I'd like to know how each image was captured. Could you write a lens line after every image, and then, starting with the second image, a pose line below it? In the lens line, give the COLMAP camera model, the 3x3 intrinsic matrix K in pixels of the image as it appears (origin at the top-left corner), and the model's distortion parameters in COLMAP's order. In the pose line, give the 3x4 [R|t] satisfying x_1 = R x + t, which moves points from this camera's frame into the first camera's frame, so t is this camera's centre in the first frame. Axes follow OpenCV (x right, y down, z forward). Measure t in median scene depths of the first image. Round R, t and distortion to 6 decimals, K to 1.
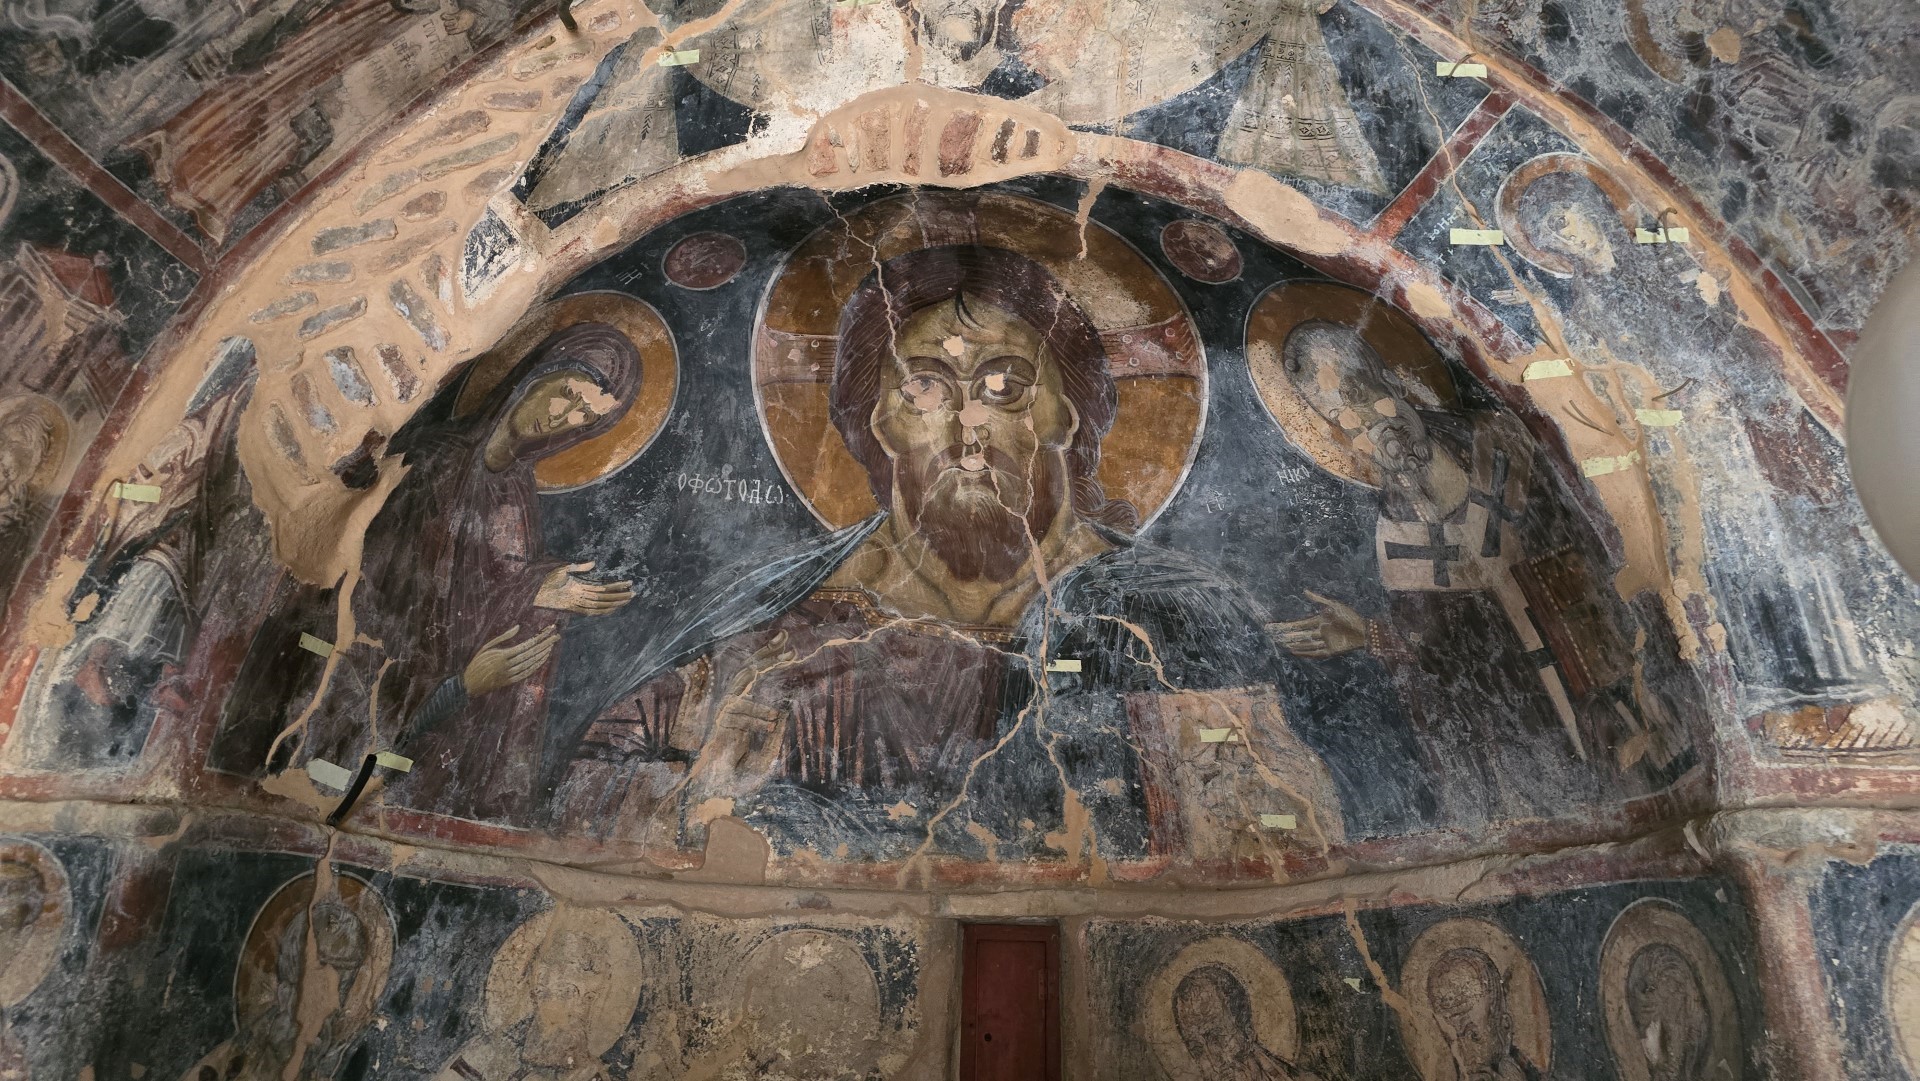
lens RADIAL K [[1290.1, 0, 951.6], [0, 1290.1, 535.5], [0, 0, 1]] dist [0.048738, -0.042861]
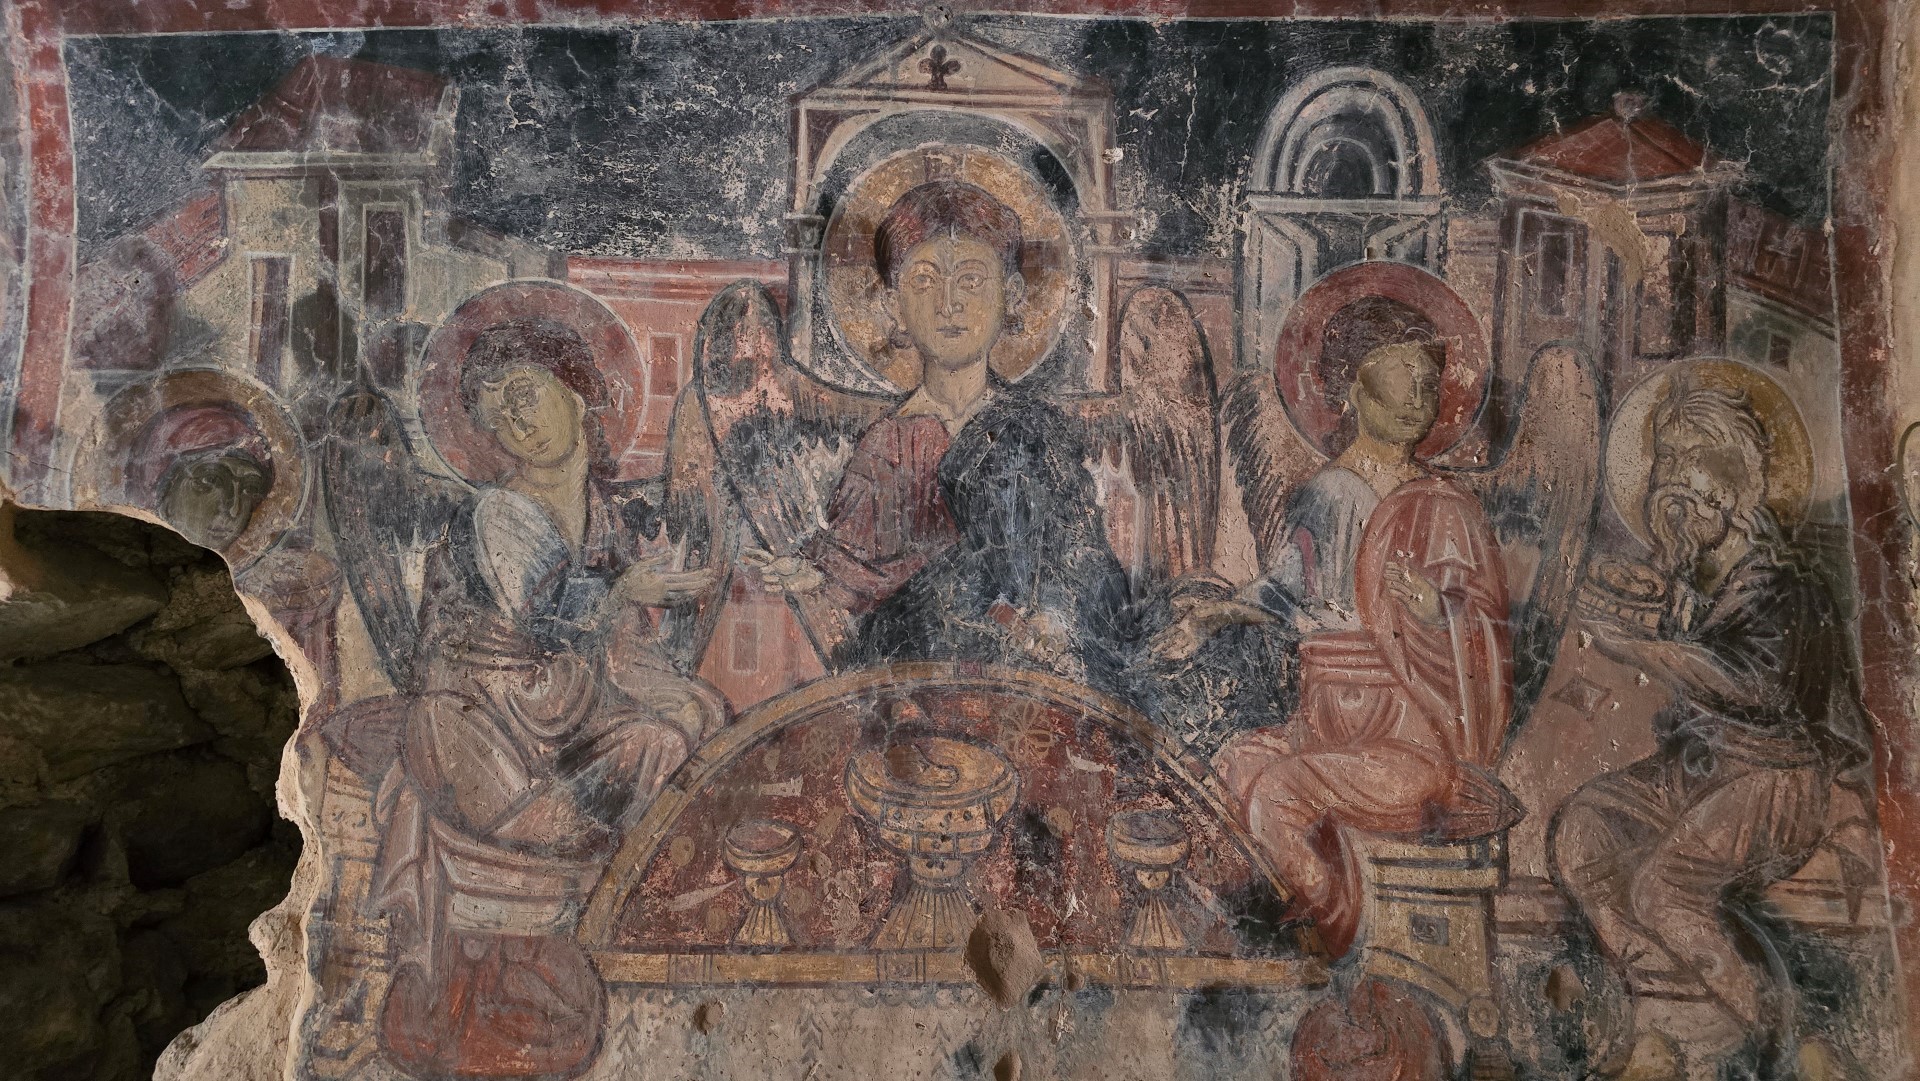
lens RADIAL K [[1290.1, 0, 967.4], [0, 1290.1, 533.8], [0, 0, 1]] dist [0.048738, -0.042861]
pose [[0.061191, -0.386468, -0.920271, -0.196576], [0.320151, 0.880883, -0.348639, 0.052971], [0.945388, -0.273292, 0.177630, 0.520139]]
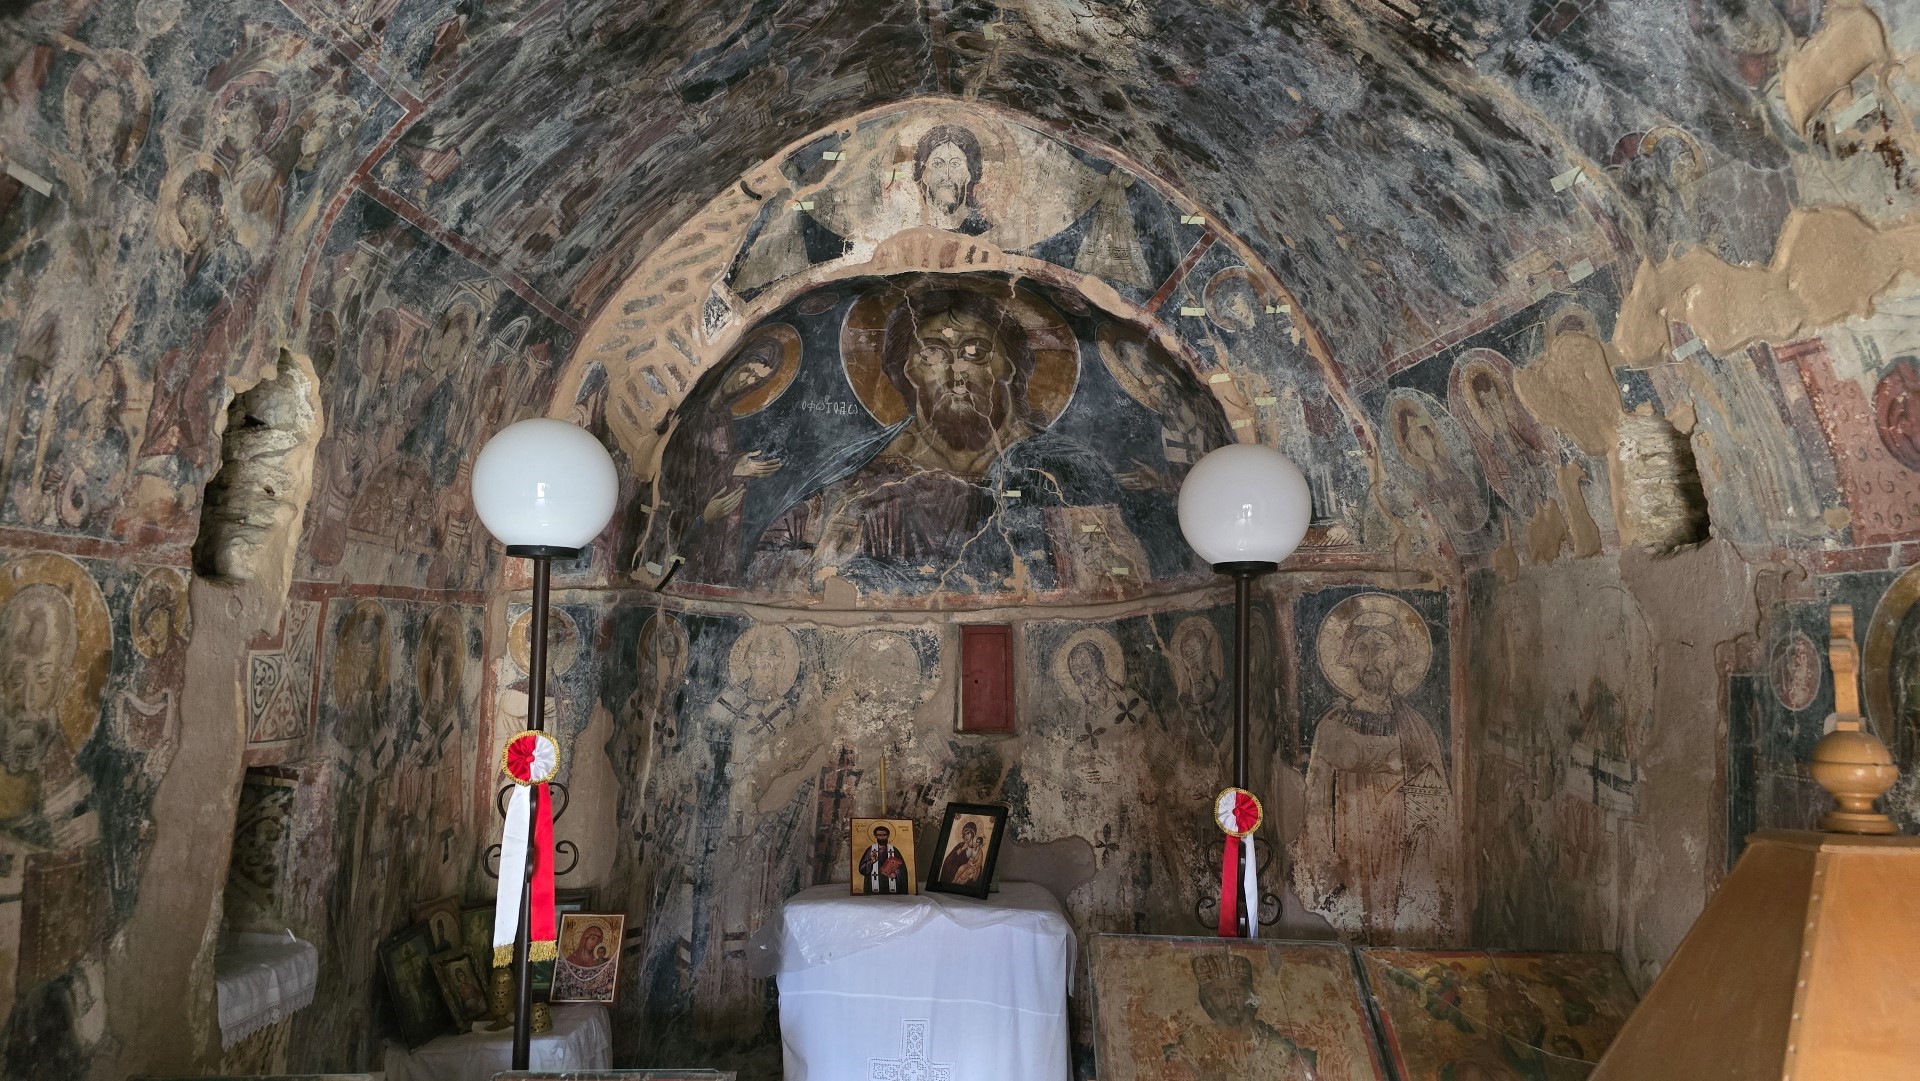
lens RADIAL K [[1290.1, 0, 966.7], [0, 1290.1, 536.6], [0, 0, 1]] dist [0.048738, -0.042861]
pose [[0.999210, -0.034229, 0.020180, -0.021639], [0.028747, 0.973339, 0.227564, -0.327376], [-0.027431, -0.226804, 0.973554, -1.029636]]
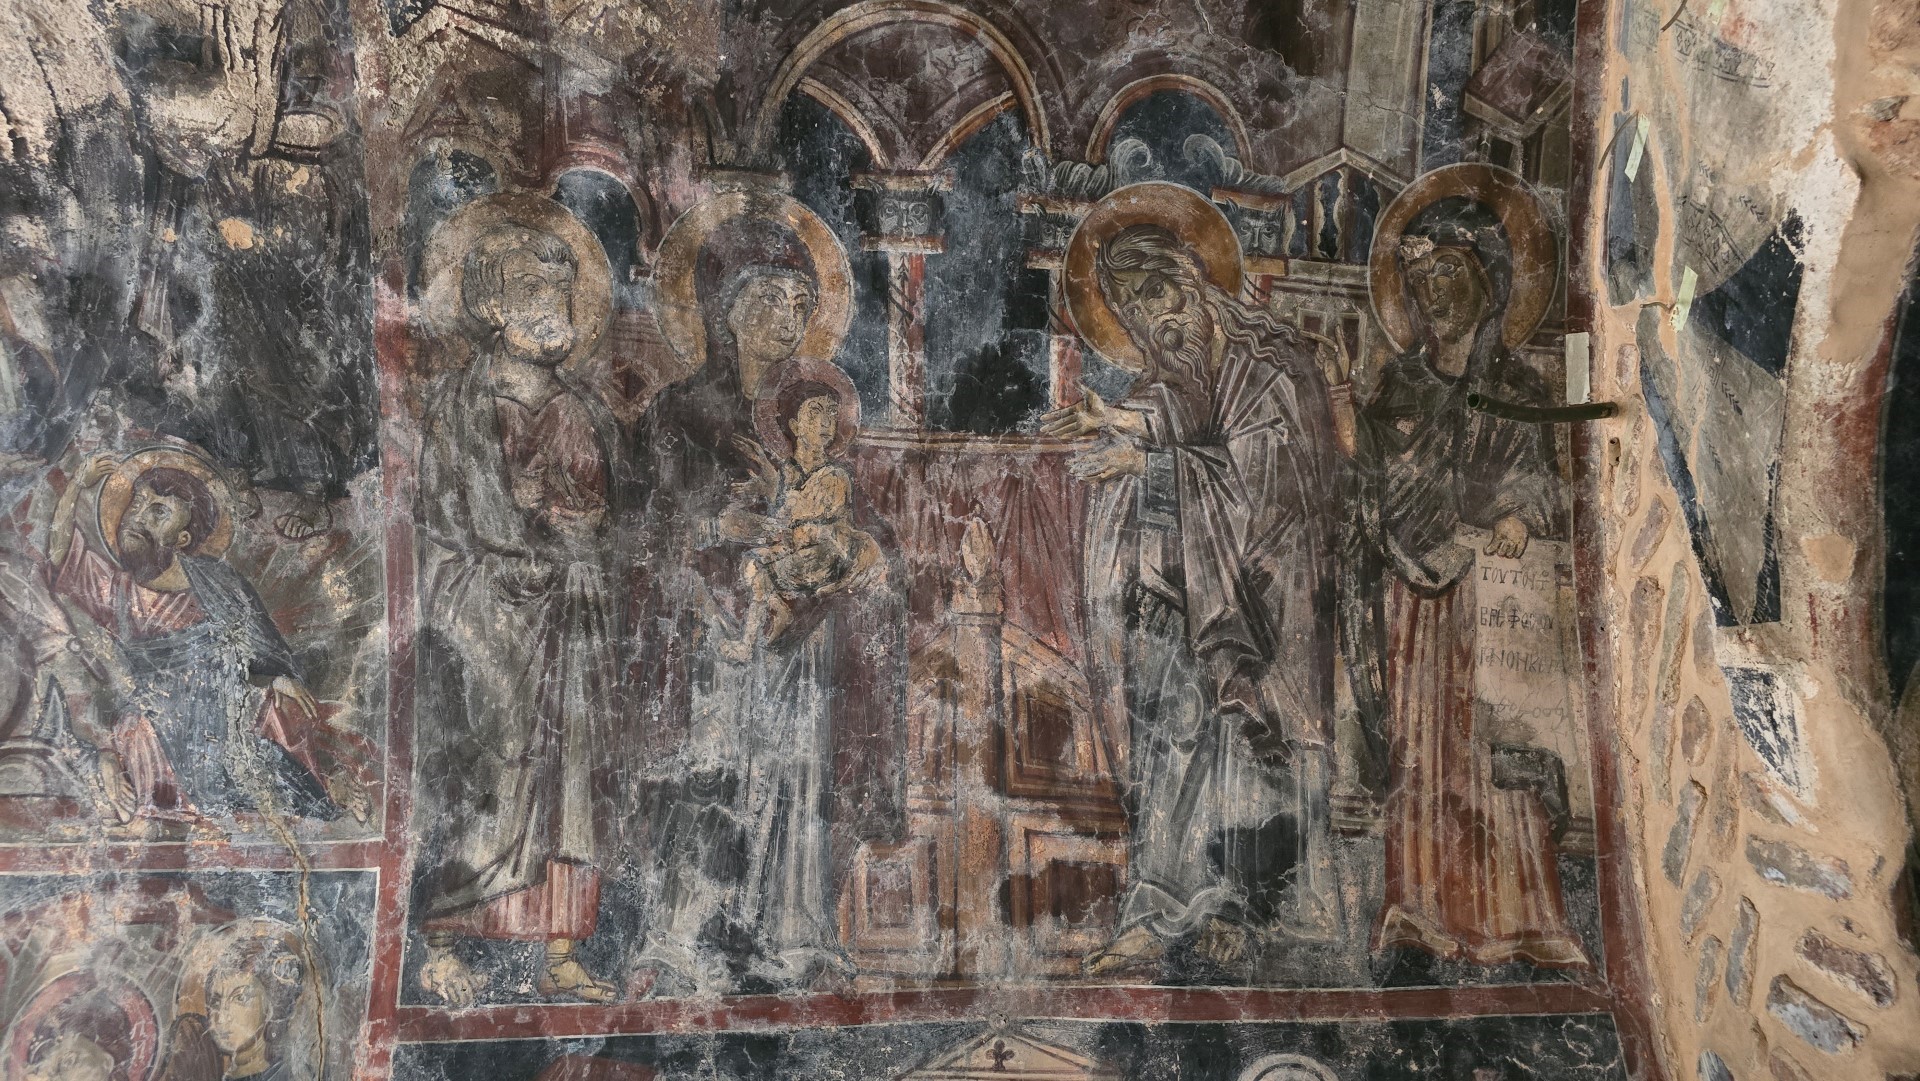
lens RADIAL K [[1290.1, 0, 953.5], [0, 1290.1, 540.4], [0, 0, 1]] dist [0.048738, -0.042861]
pose [[0.068453, -0.788768, -0.610868, 0.070830], [0.328255, 0.596018, -0.732810, 0.065005], [0.942106, -0.150357, 0.299717, 0.451958]]
